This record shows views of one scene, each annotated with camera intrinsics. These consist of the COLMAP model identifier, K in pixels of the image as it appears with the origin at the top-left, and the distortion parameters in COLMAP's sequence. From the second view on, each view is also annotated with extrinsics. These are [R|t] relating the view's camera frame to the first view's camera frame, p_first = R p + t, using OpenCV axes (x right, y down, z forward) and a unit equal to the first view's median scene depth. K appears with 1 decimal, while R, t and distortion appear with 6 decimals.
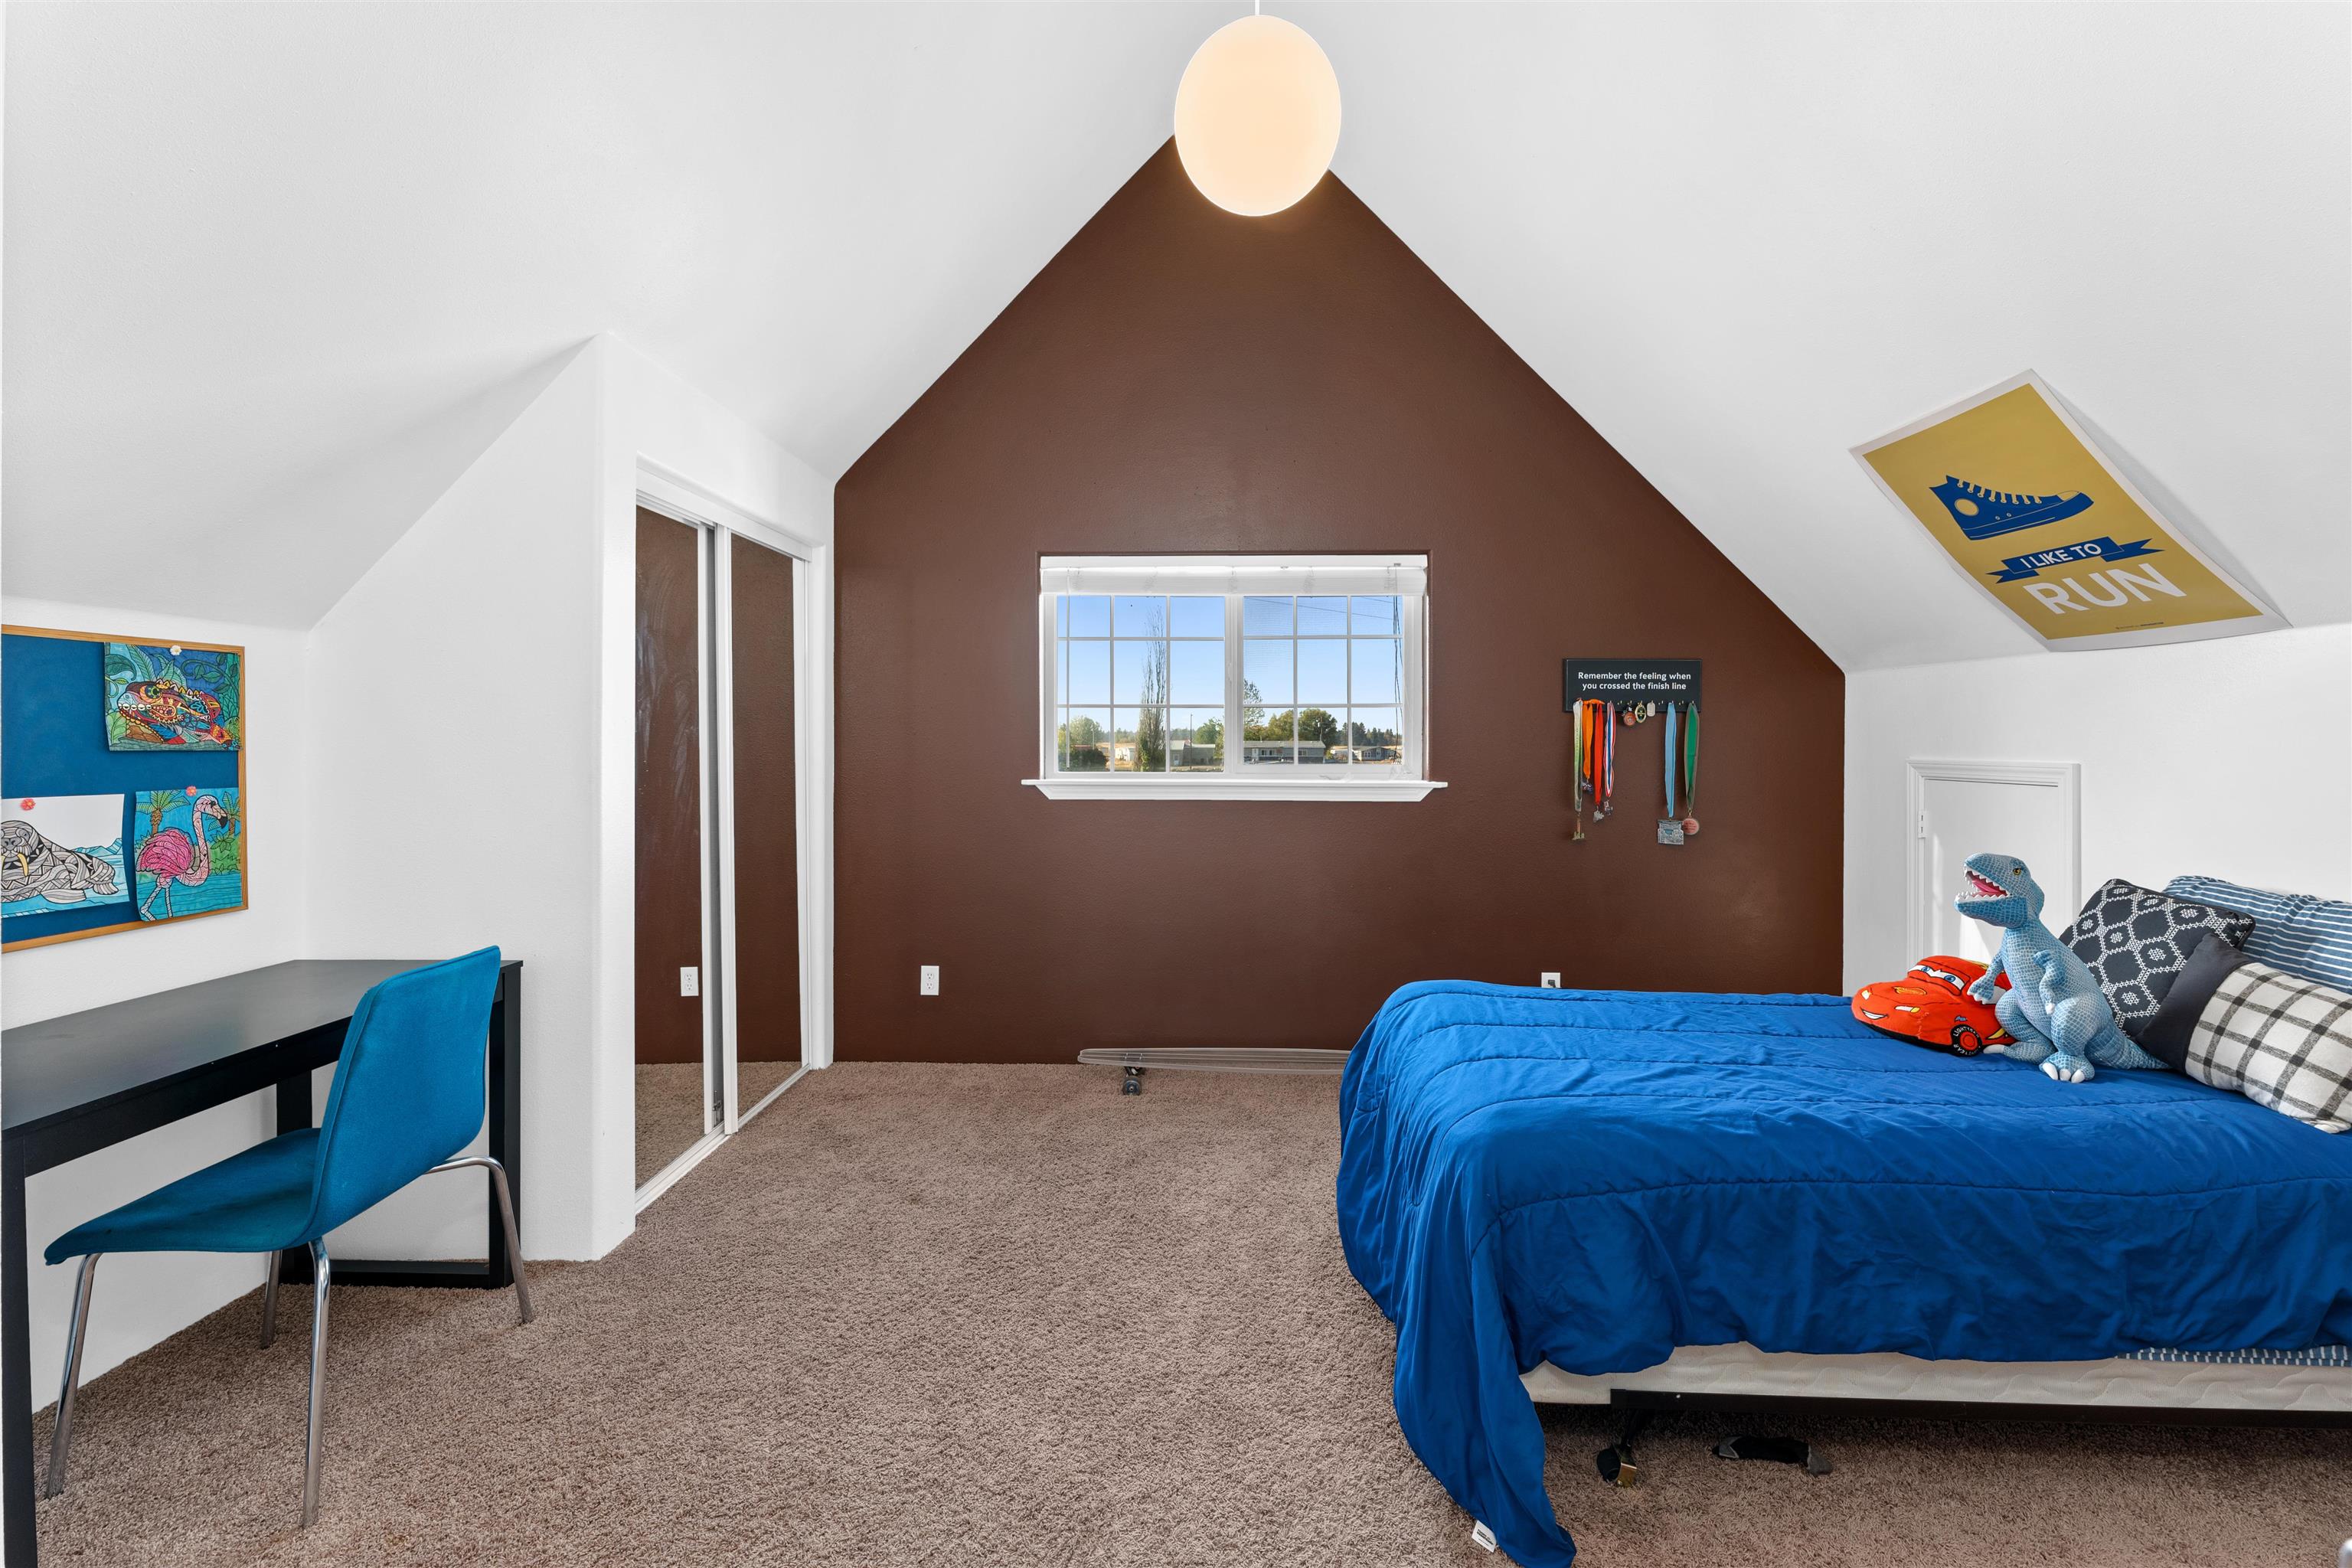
lens RADIAL K [[957.6, 0, 1179.6], [0, 957.6, 746.1], [0, 0, 1]] dist [-0.001032, -0.000002]
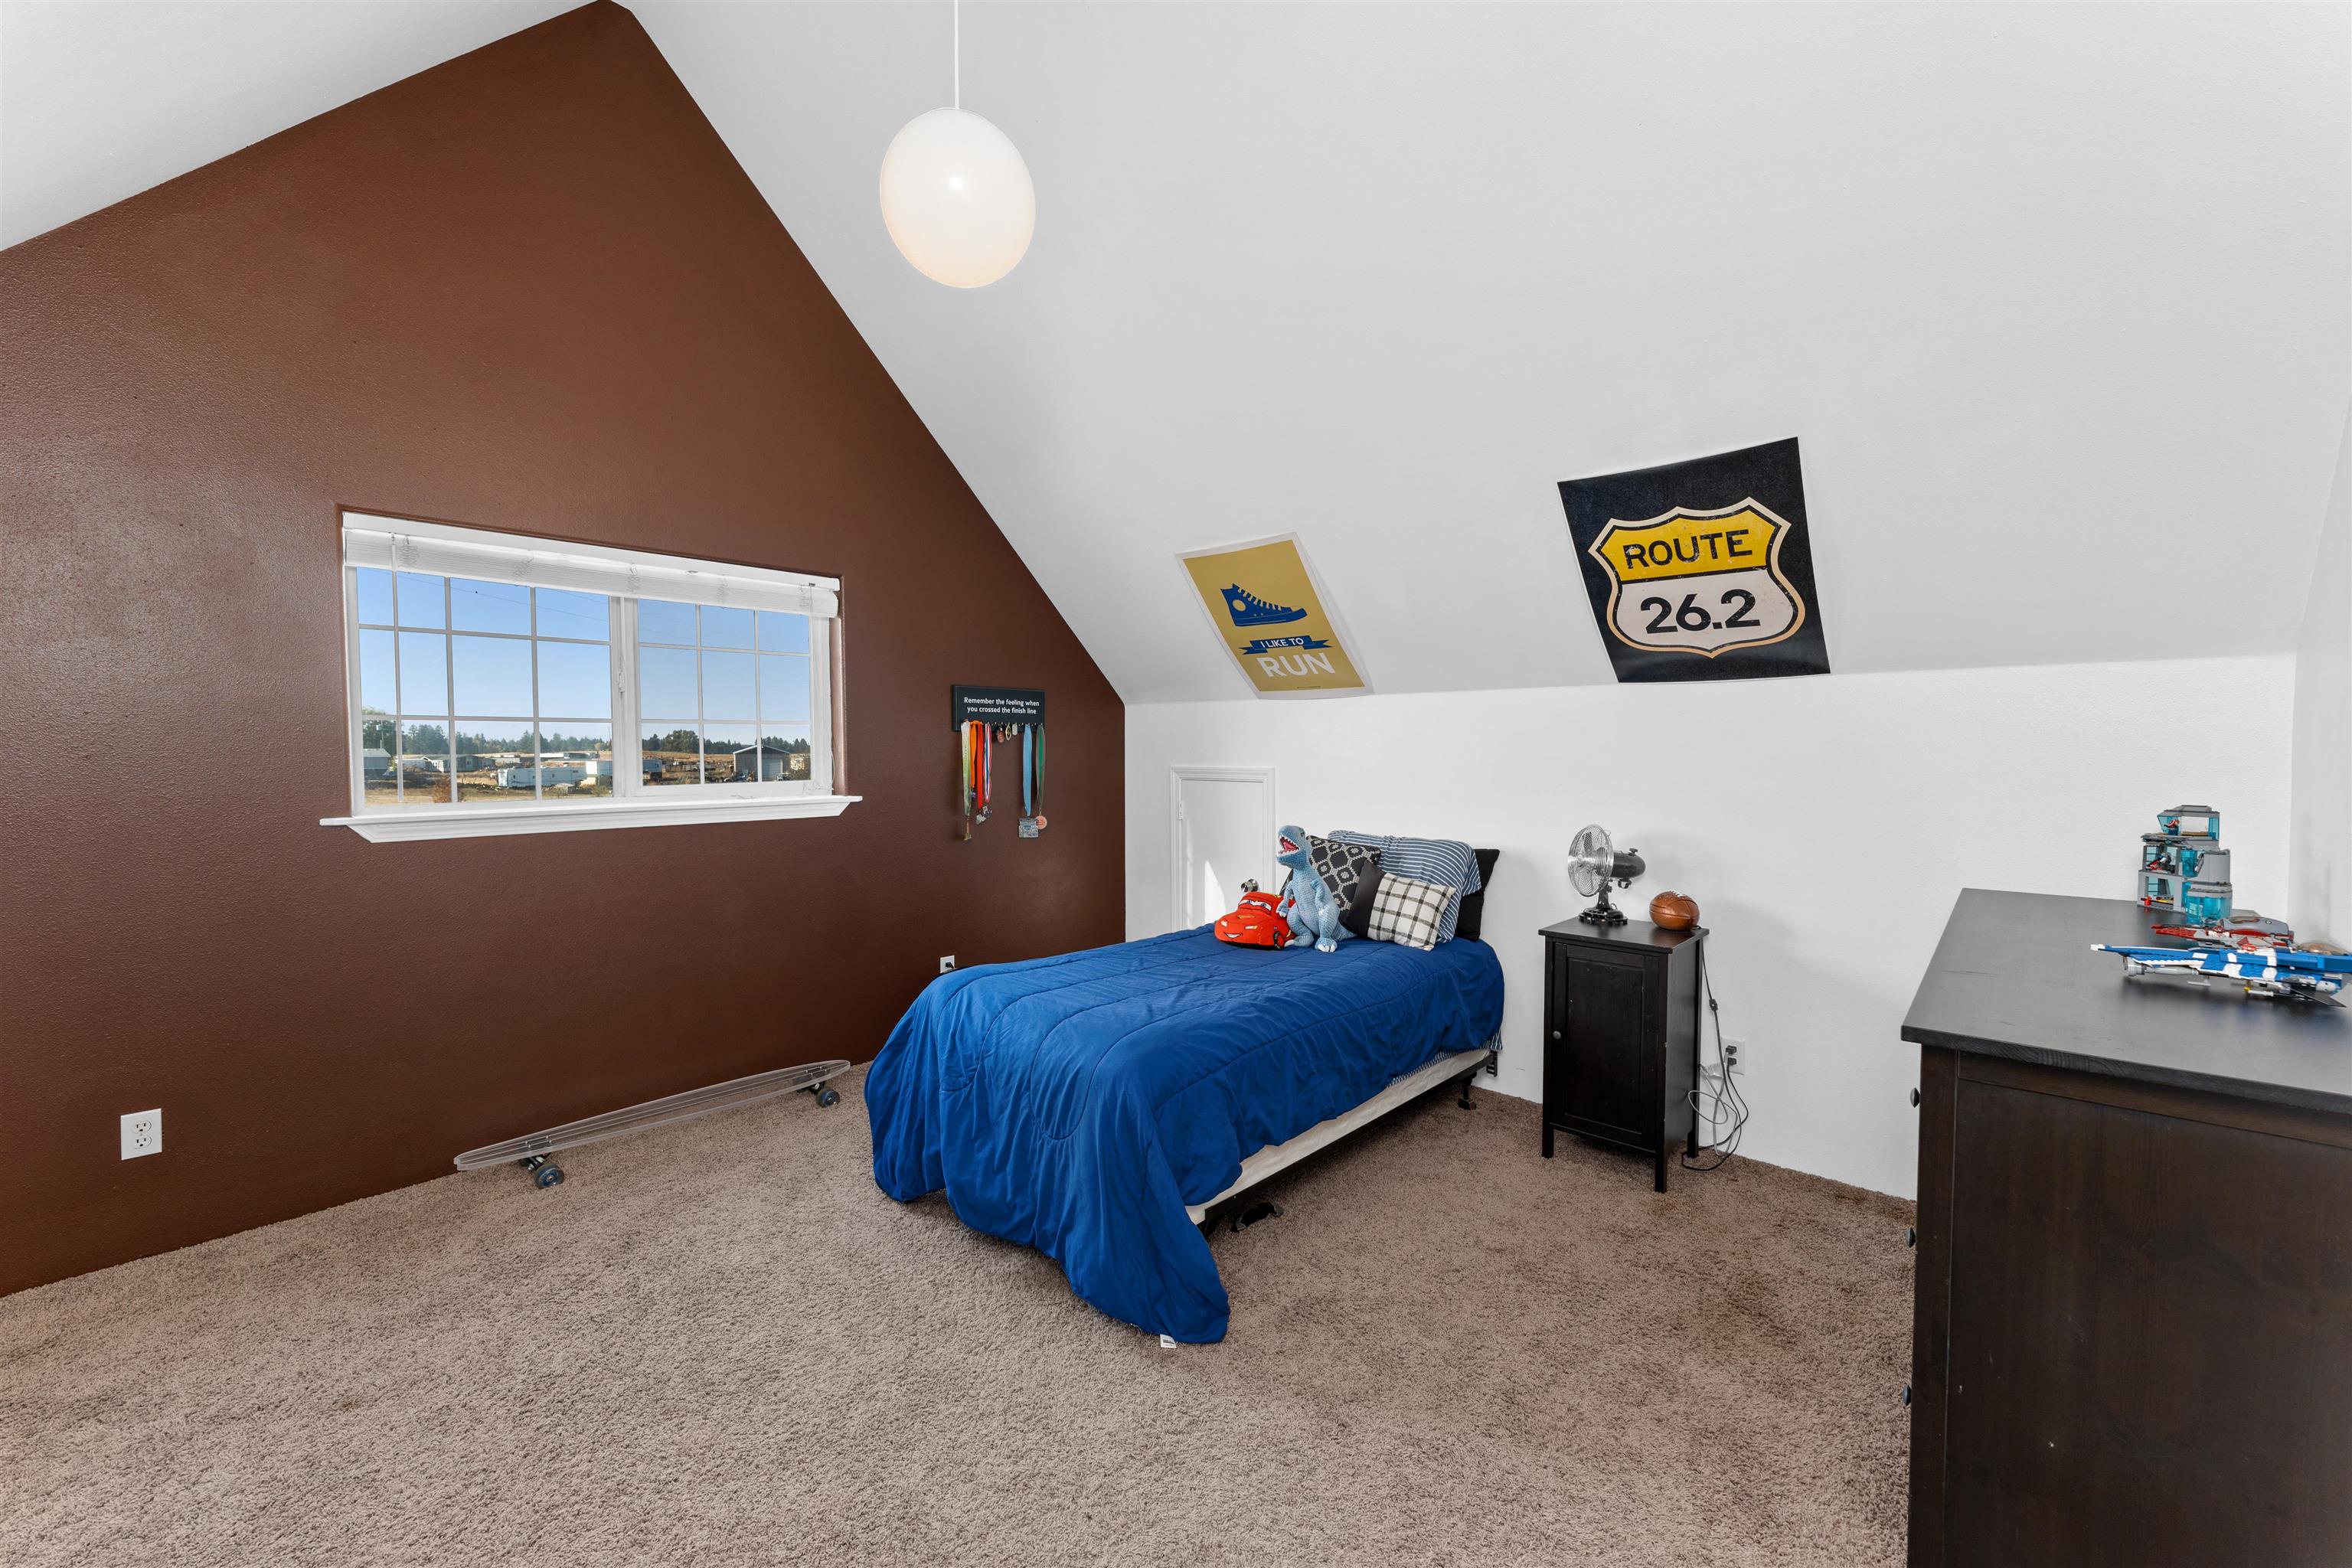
lens RADIAL K [[957.6, 0, 1167.2], [0, 957.6, 776.1], [0, 0, 1]] dist [-0.001032, -0.000002]
pose [[0.651884, -0.028615, 0.757778, -0.453725], [0.008312, 0.999497, 0.030593, -0.021099], [-0.758273, -0.013645, 0.651794, 0.070973]]
